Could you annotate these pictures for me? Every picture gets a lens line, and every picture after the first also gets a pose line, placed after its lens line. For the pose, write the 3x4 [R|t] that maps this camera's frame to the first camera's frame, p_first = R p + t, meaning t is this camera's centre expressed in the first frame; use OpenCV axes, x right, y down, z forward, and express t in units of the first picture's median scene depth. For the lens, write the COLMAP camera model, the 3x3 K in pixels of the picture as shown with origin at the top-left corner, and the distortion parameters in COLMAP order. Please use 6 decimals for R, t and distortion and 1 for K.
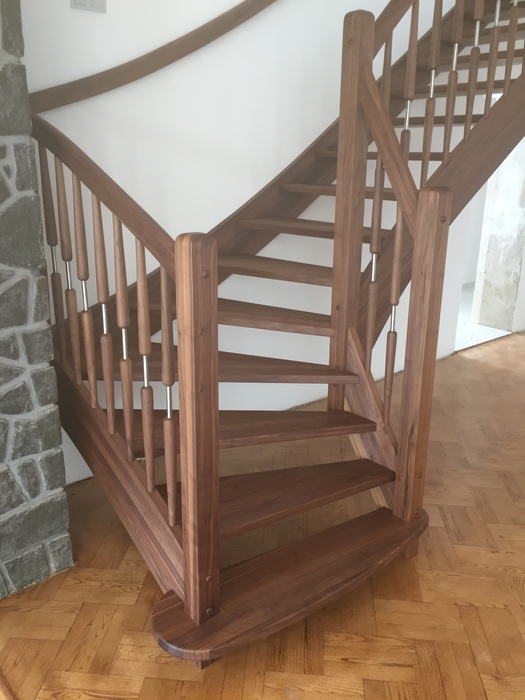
lens RADIAL K [[601.8, 0, 262.9], [0, 601.8, 350.6], [0, 0, 1]] dist [0.062782, -0.068930]
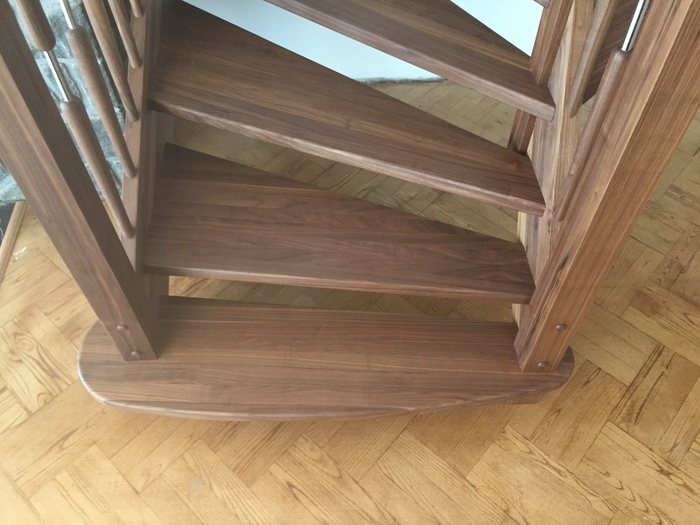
lens RADIAL K [[601.8, 0, 348.0], [0, 601.8, 263.7], [0, 0, 1]] dist [0.062782, -0.068930]
pose [[0.793870, 0.471549, -0.383944, 0.323022], [-0.174329, 0.781379, 0.599213, -0.148020], [0.582564, -0.408765, 0.702517, 0.589344]]
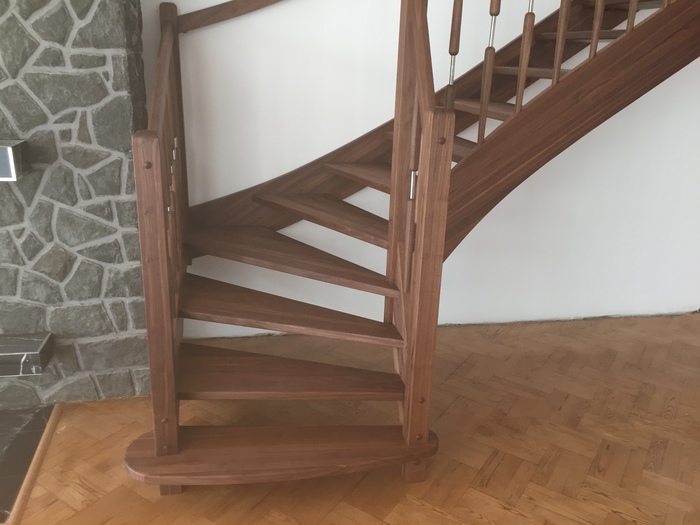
lens RADIAL K [[601.8, 0, 346.0], [0, 601.8, 264.2], [0, 0, 1]] dist [0.062782, -0.068930]
pose [[0.874572, 0.174553, -0.452388, 0.621352], [-0.170608, 0.984076, 0.049879, -0.043710], [0.453890, 0.033558, 0.890426, 0.072906]]
